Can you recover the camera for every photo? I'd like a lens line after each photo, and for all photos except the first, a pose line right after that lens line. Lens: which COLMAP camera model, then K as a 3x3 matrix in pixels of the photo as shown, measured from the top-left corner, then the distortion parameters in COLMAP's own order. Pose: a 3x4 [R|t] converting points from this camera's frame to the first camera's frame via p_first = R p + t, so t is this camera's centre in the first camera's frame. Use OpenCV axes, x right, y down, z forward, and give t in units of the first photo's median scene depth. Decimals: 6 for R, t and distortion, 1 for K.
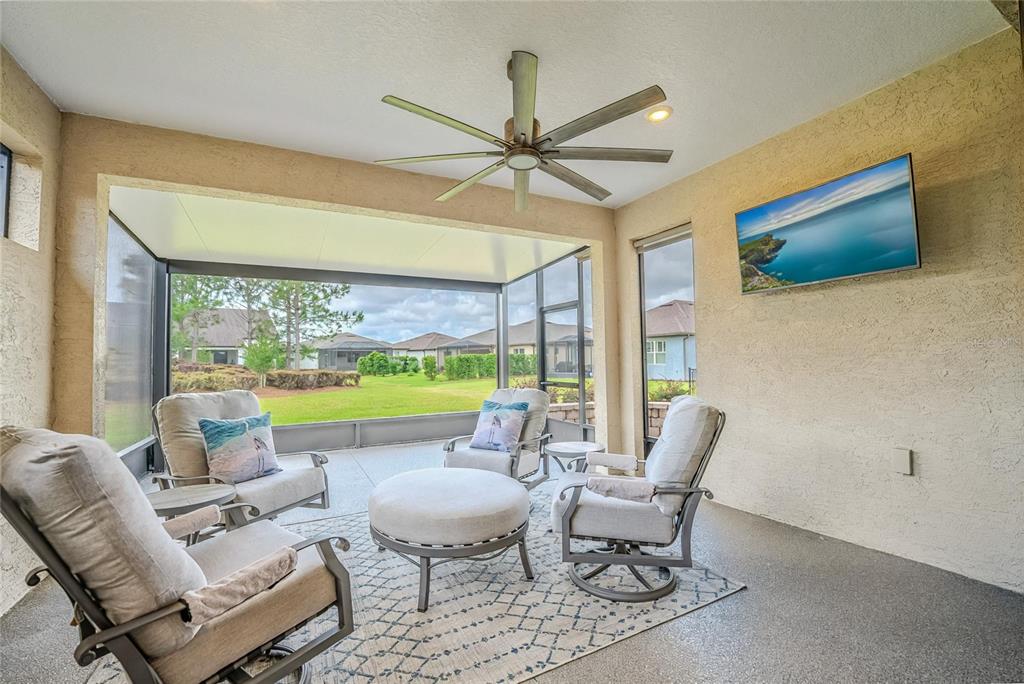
lens RADIAL K [[431.5, 0, 512.0], [0, 431.5, 342.0], [0, 0, 1]] dist [-0.012289, 0.000512]
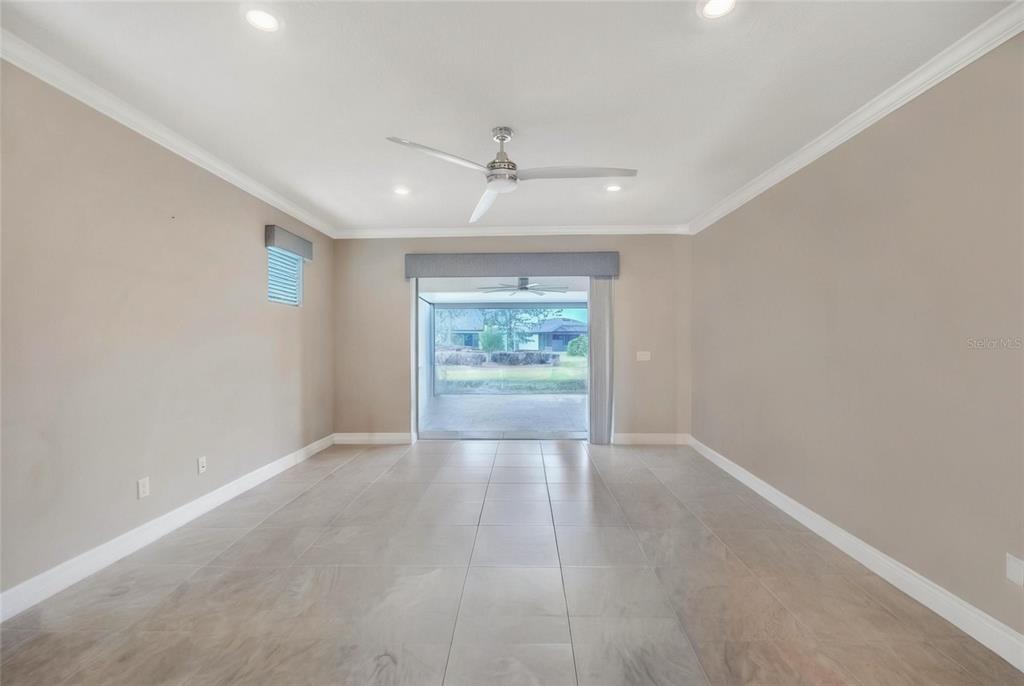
lens RADIAL K [[431.5, 0, 512.0], [0, 431.5, 343.0], [0, 0, 1]] dist [-0.012289, 0.000512]
pose [[0.876551, 0.013837, -0.481110, 0.103960], [0.007700, 0.999056, 0.042762, -0.011660], [0.481247, -0.041187, 0.875617, -0.128787]]
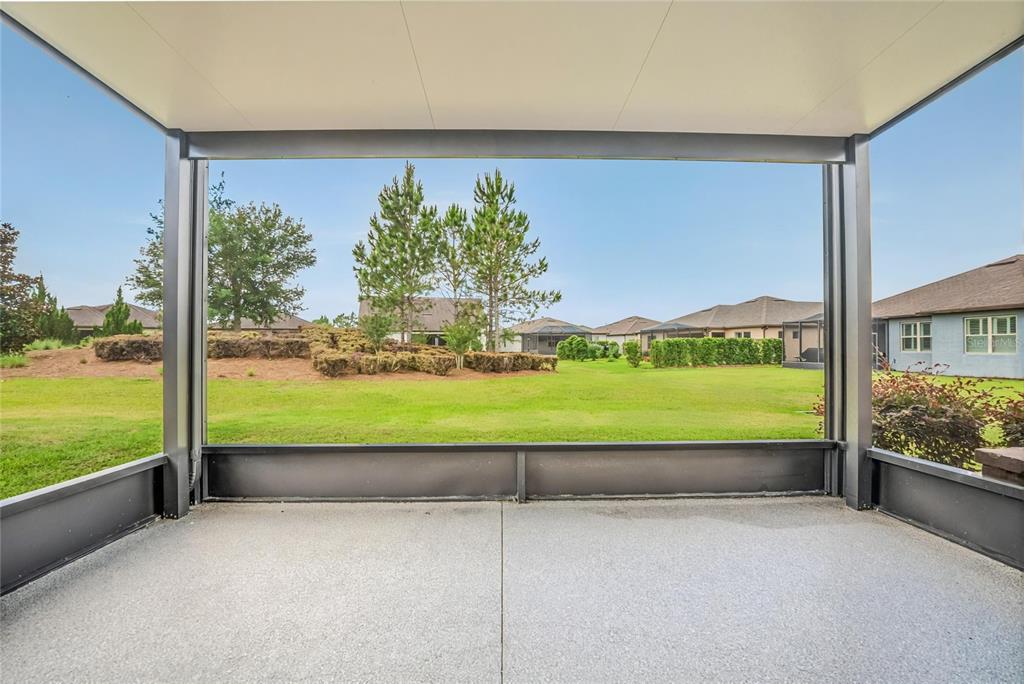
lens RADIAL K [[431.5, 0, 512.0], [0, 431.5, 342.0], [0, 0, 1]] dist [-0.012289, 0.000512]
pose [[0.898945, 0.007590, -0.437995, -0.029378], [0.006345, 0.999519, 0.030343, 0.009658], [0.438015, -0.030056, 0.898465, 0.106955]]
